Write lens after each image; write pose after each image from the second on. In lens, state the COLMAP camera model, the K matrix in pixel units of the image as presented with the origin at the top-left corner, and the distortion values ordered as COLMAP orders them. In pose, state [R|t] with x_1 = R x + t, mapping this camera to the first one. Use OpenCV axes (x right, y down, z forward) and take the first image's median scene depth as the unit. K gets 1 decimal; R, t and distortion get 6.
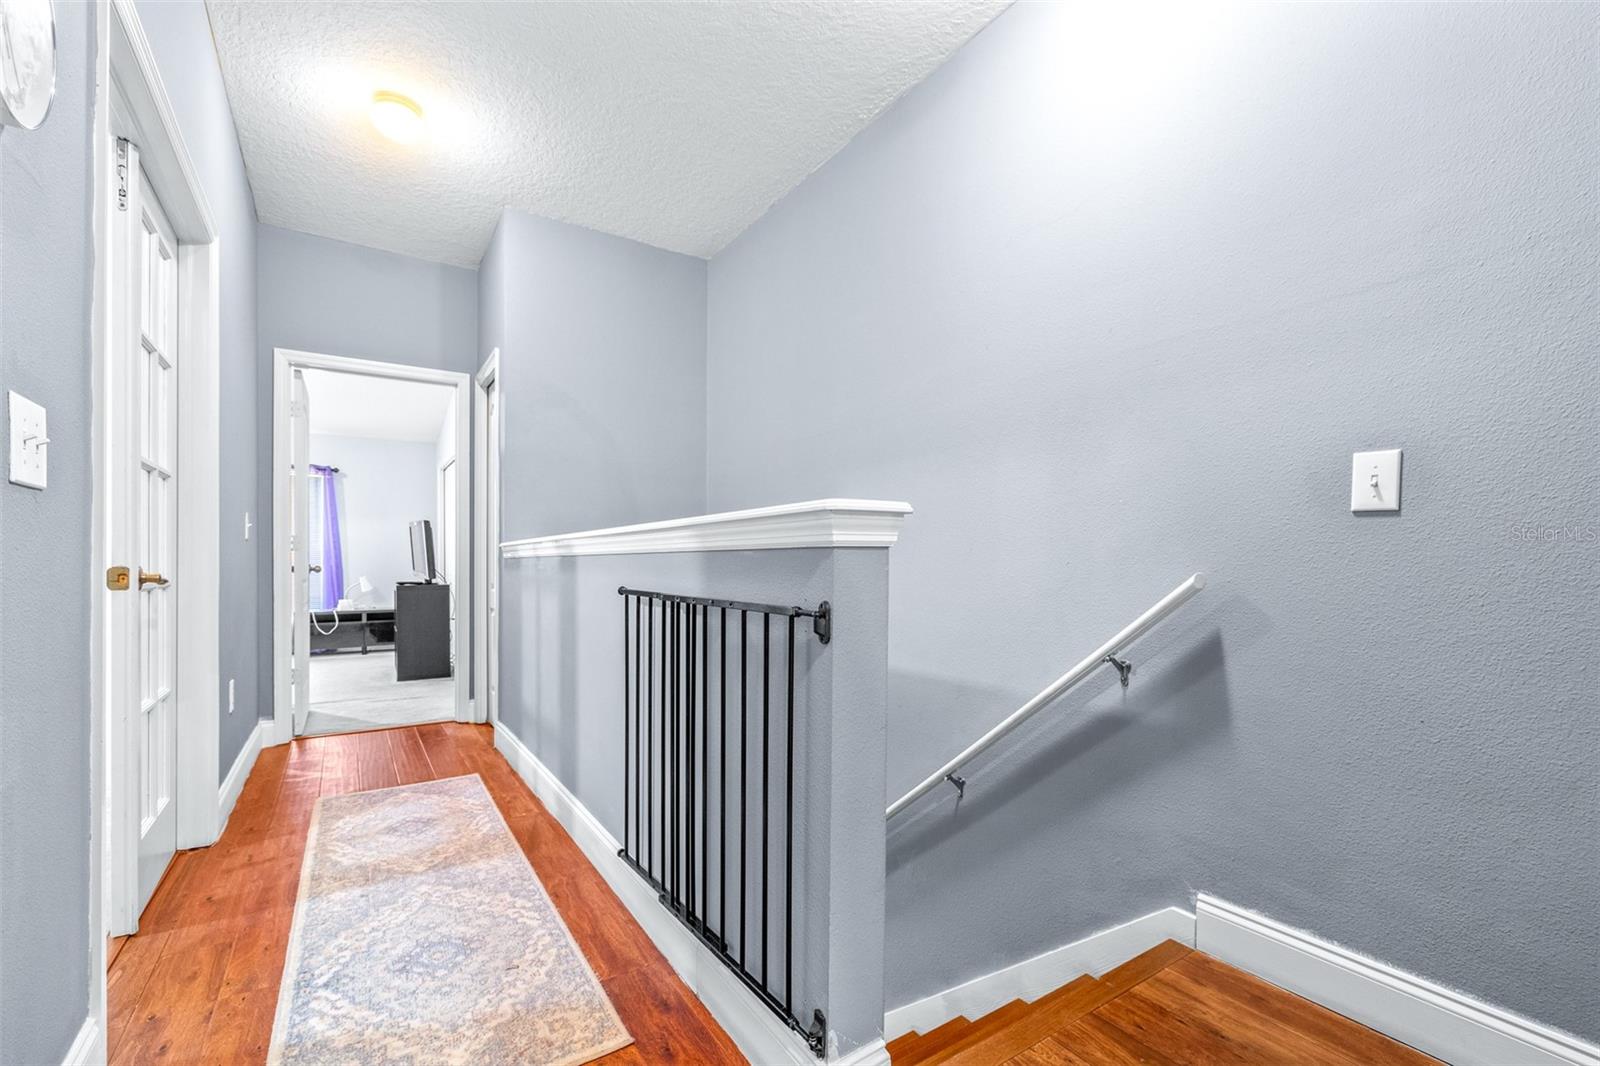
lens RADIAL K [[690.1, 0, 802.5], [0, 690.1, 565.2], [0, 0, 1]] dist [-0.000361, -0.000014]
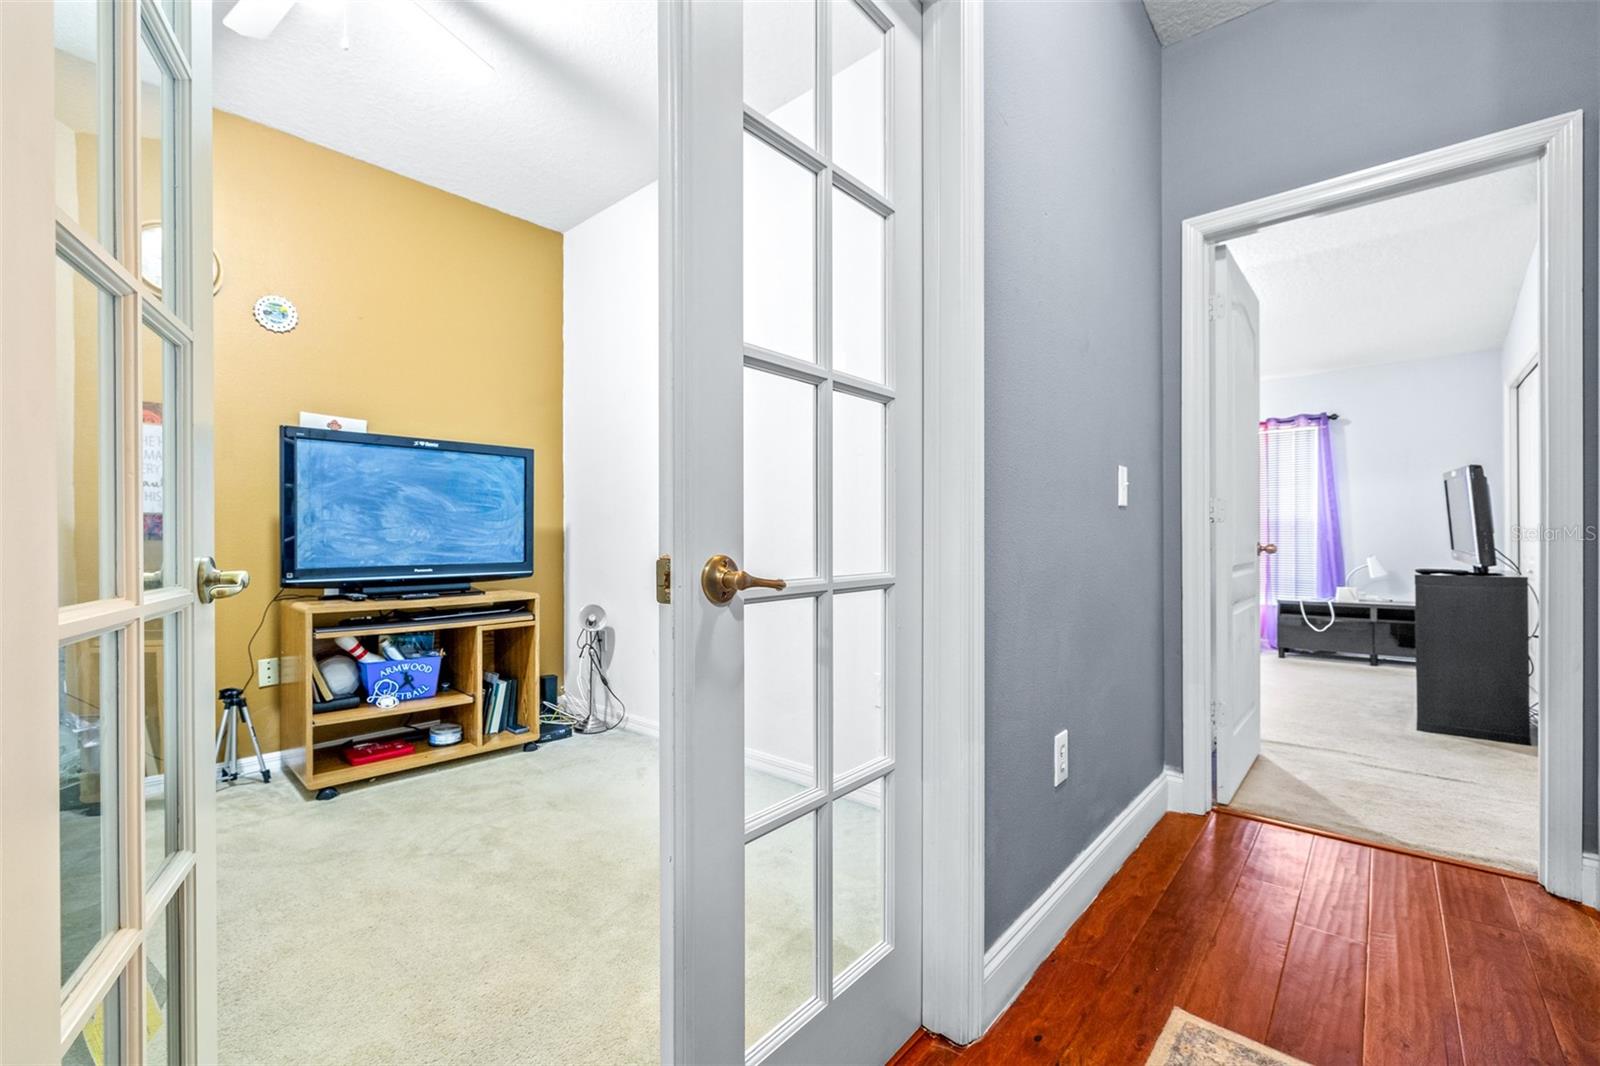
lens RADIAL K [[675.9, 0, 798.0], [0, 675.9, 538.6], [0, 0, 1]] dist [0.000338, -0.000392]
pose [[0.267866, -0.001110, -0.963456, -0.126373], [0.000767, 0.999999, -0.000939, -0.002679], [0.963456, -0.000488, 0.267866, 0.251860]]
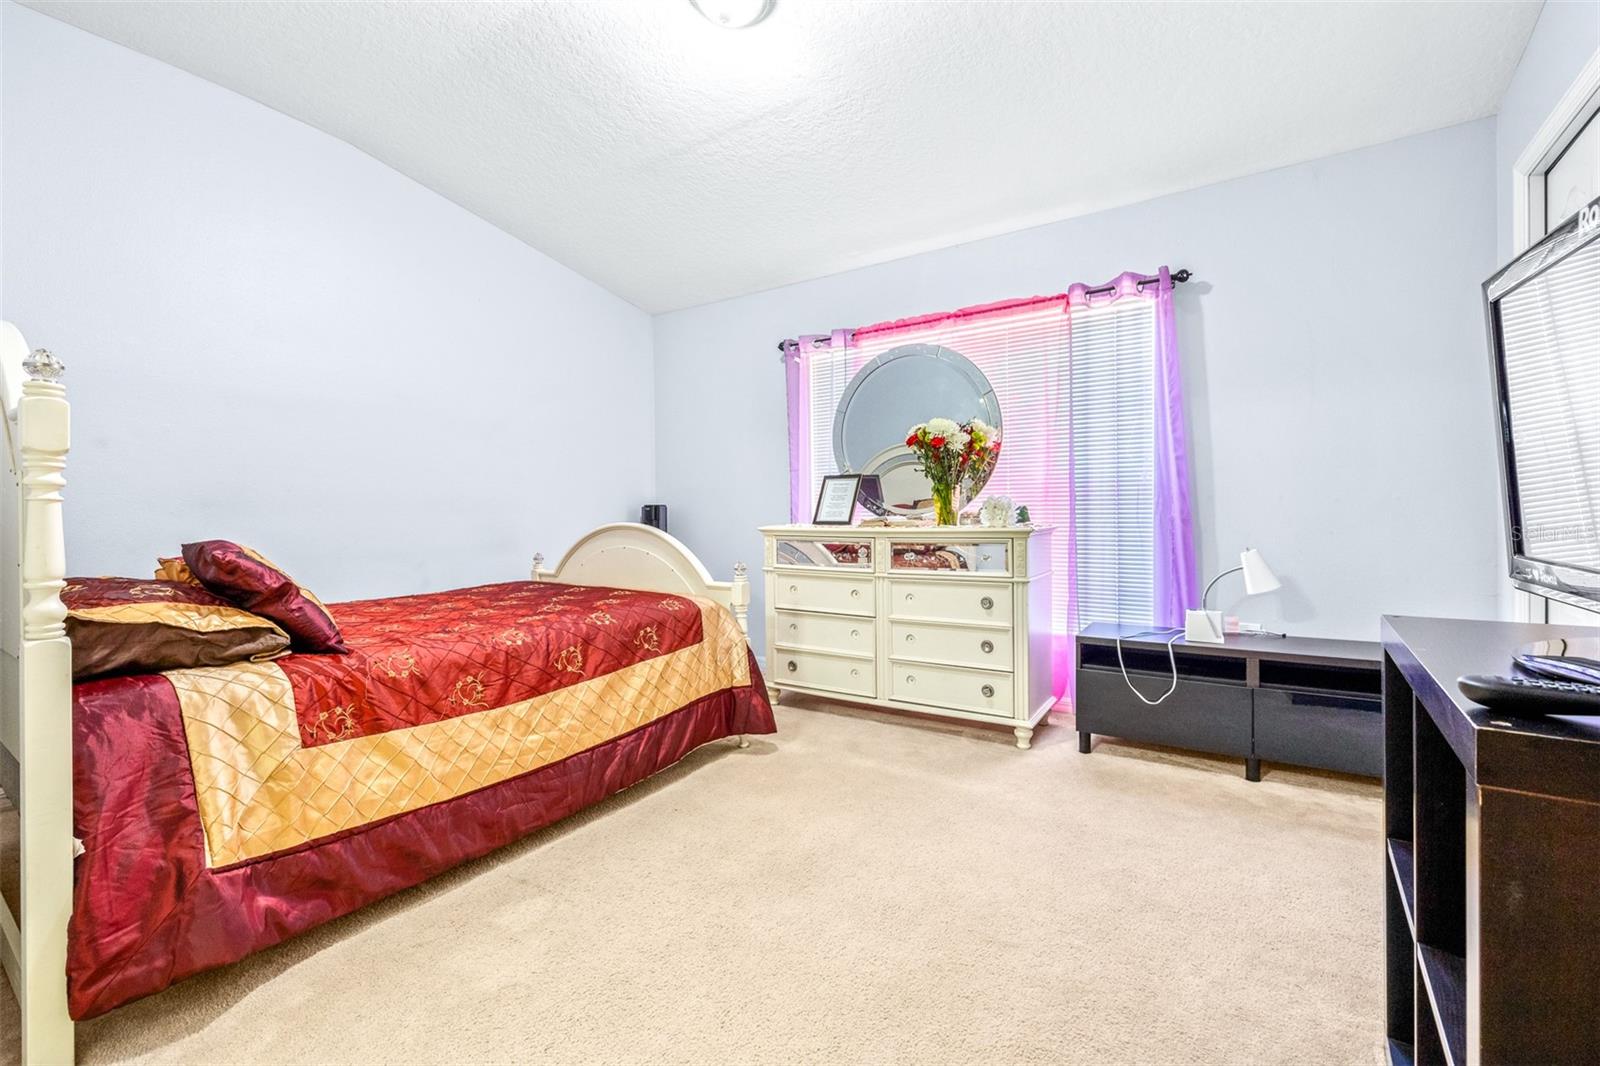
lens RADIAL K [[681.6, 0, 797.9], [0, 681.6, 520.6], [0, 0, 1]] dist [-0.000243, 0.000080]
pose [[0.384673, 0.007932, -0.923019, -0.442436], [0.008546, 0.999890, 0.012155, -0.004942], [0.923013, -0.012564, 0.384562, 0.713997]]
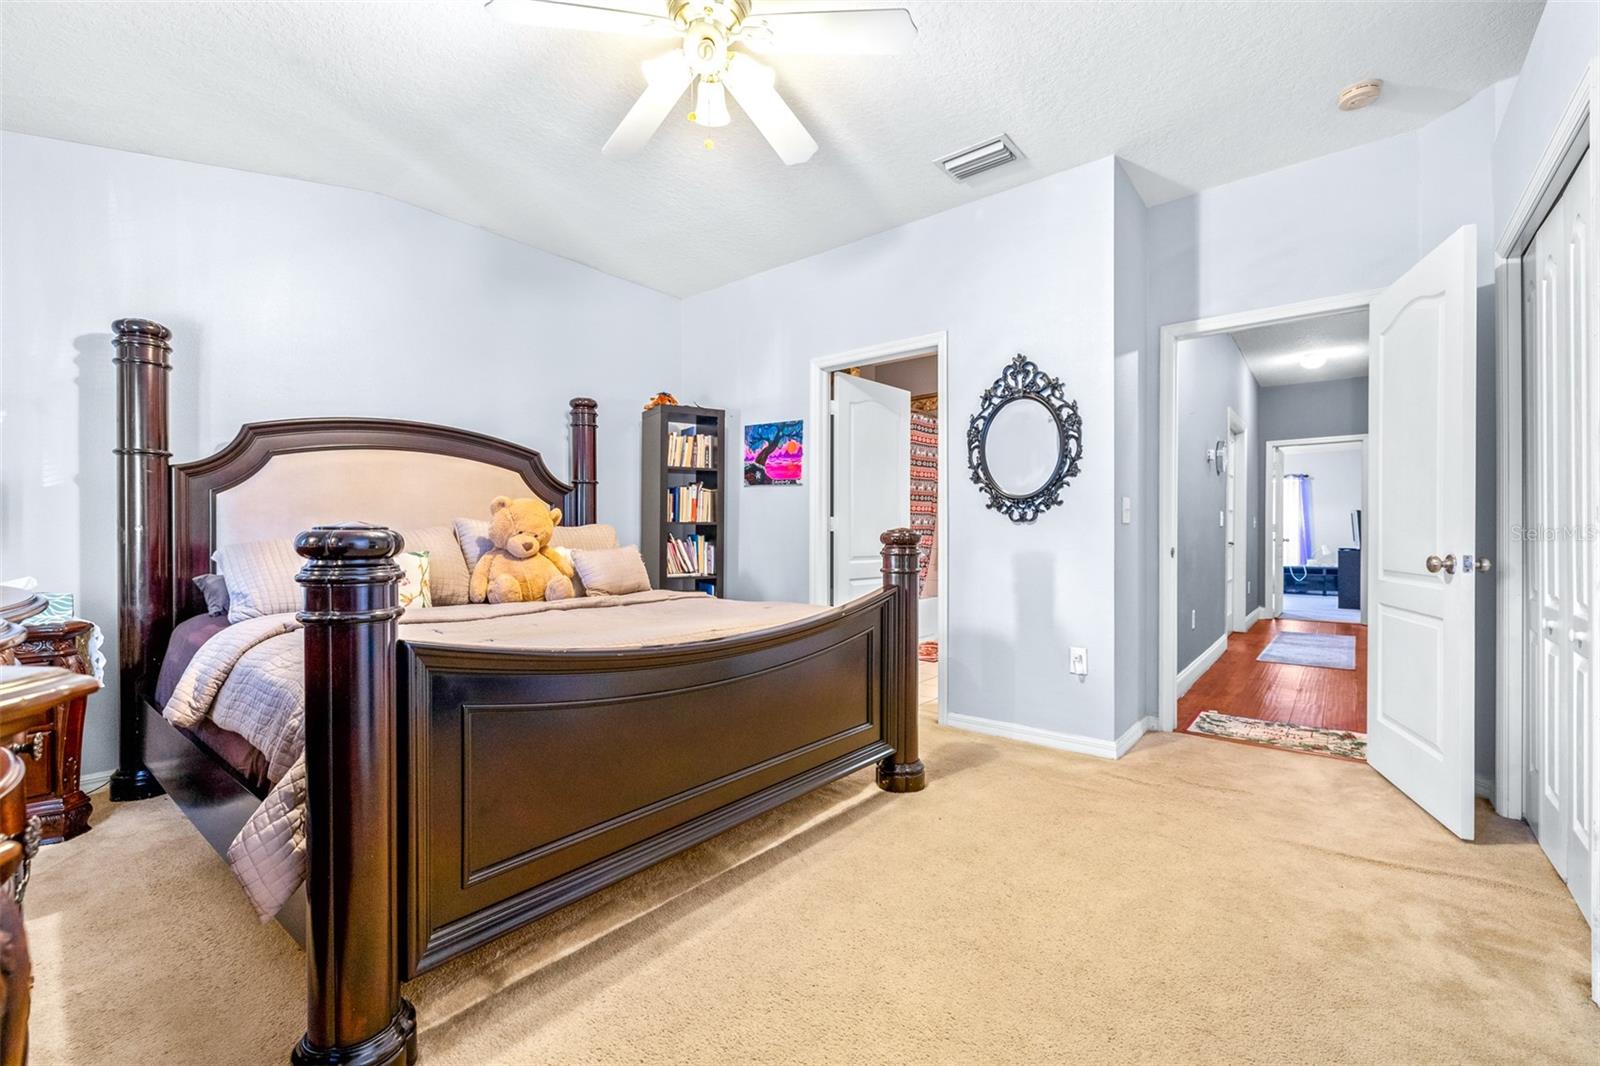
lens RADIAL K [[687.3, 0, 797.1], [0, 687.3, 539.6], [0, 0, 1]] dist [-0.000812, 0.000286]
pose [[0.305913, 0.008498, -0.952022, 0.484808], [0.000918, 0.999957, 0.009221, -0.010773], [0.952059, -0.003695, 0.305892, -0.613522]]
